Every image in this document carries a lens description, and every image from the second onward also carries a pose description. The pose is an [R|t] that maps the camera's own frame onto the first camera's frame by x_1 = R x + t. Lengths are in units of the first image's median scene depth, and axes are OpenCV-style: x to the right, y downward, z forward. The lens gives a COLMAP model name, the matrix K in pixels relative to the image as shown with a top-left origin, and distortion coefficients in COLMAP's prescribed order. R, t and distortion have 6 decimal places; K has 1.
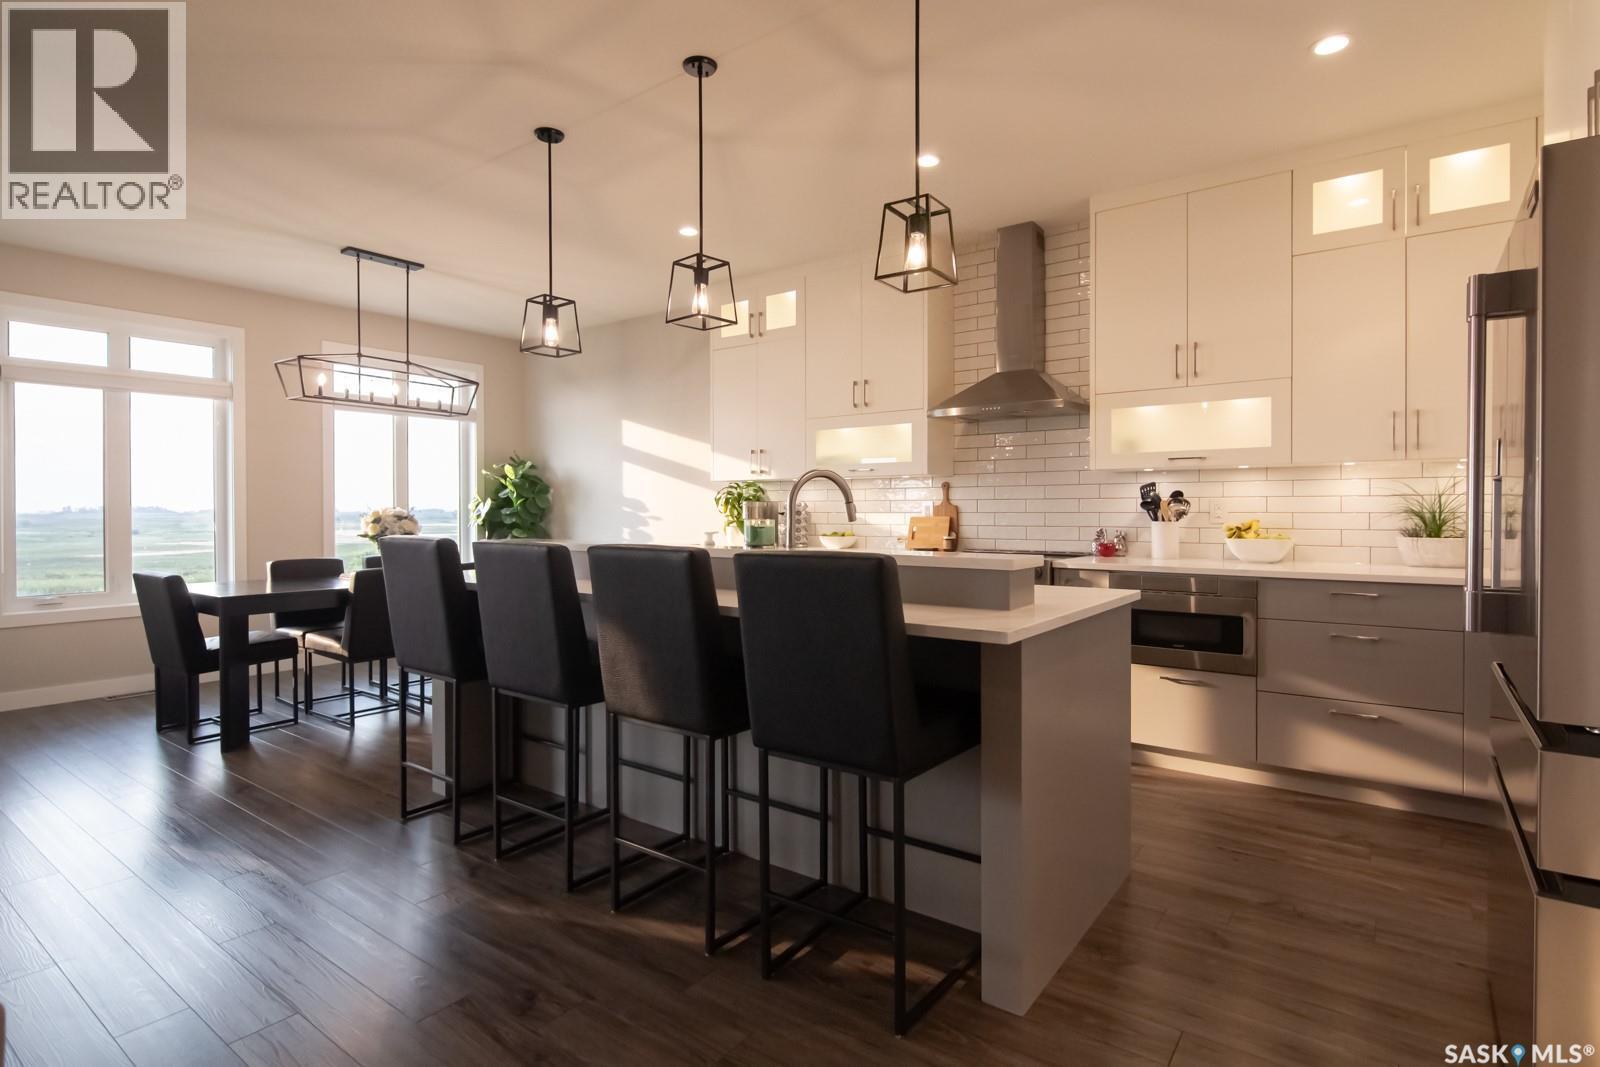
lens RADIAL K [[812.2, 0, 808.4], [0, 812.2, 523.8], [0, 0, 1]] dist [0.002277, -0.000640]
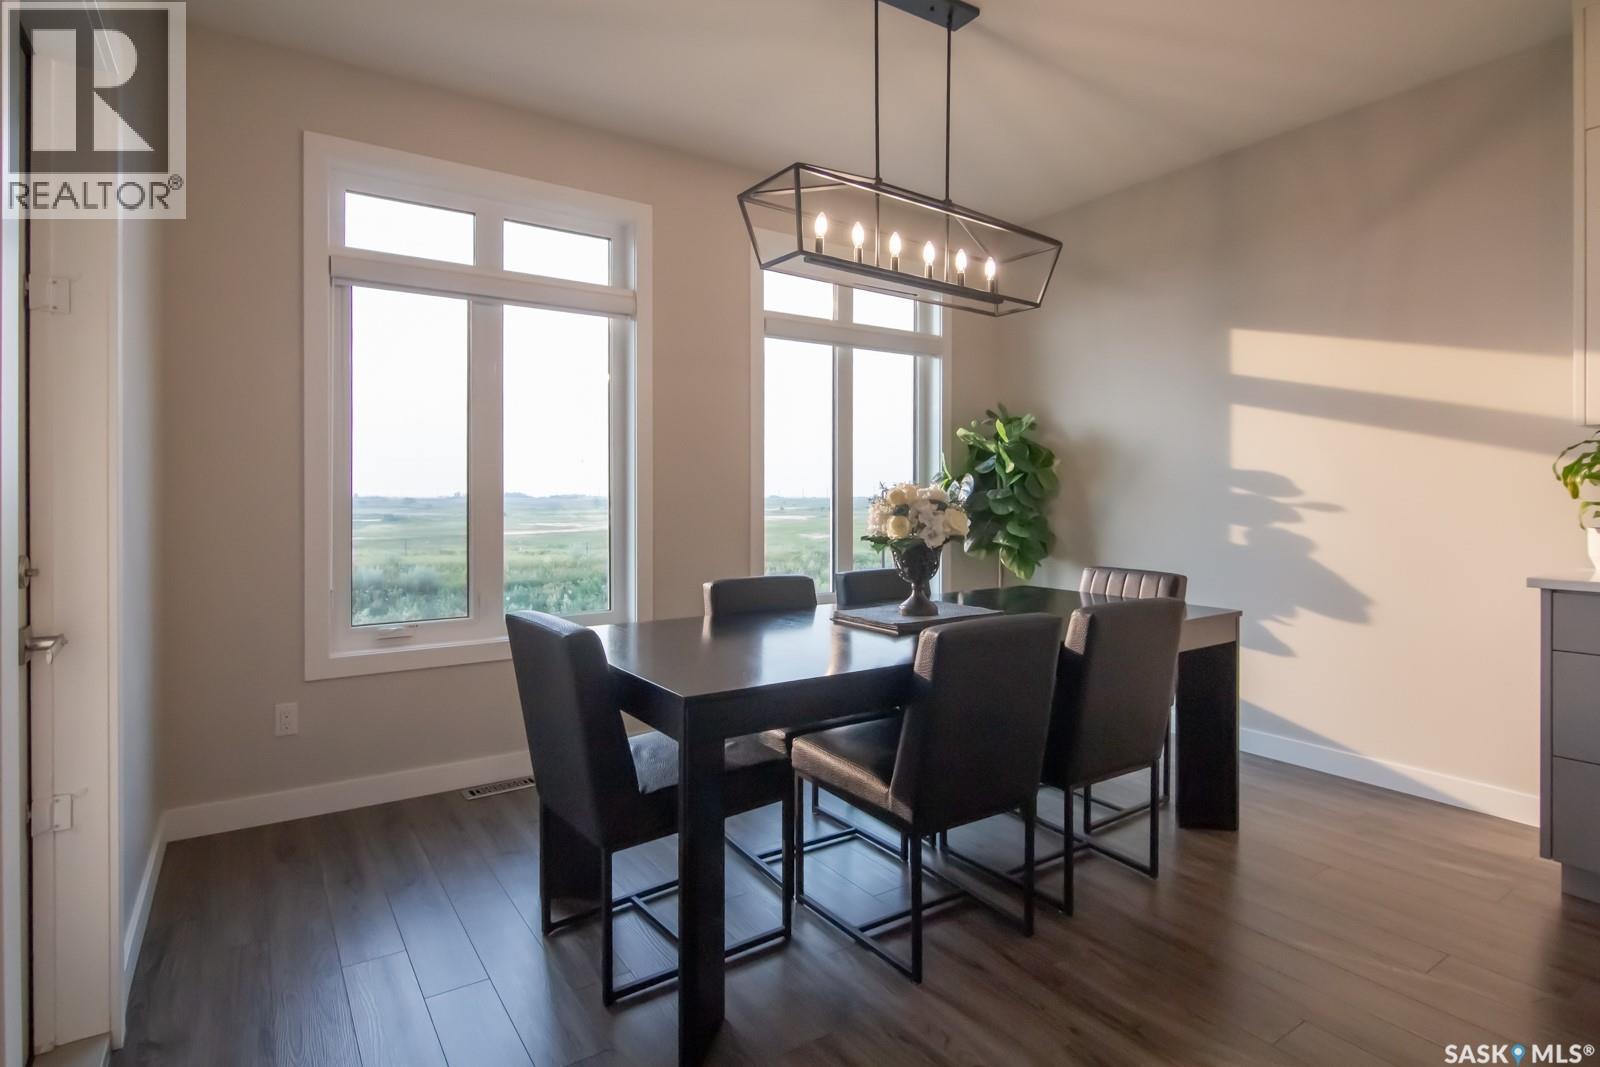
lens RADIAL K [[817.3, 0, 819.7], [0, 817.3, 505.9], [0, 0, 1]] dist [0.027963, -0.000008]
pose [[0.947939, 0.005878, -0.318396, -0.388383], [-0.007626, 0.999962, -0.004244, -0.003574], [0.318359, 0.006451, 0.947948, 0.464391]]
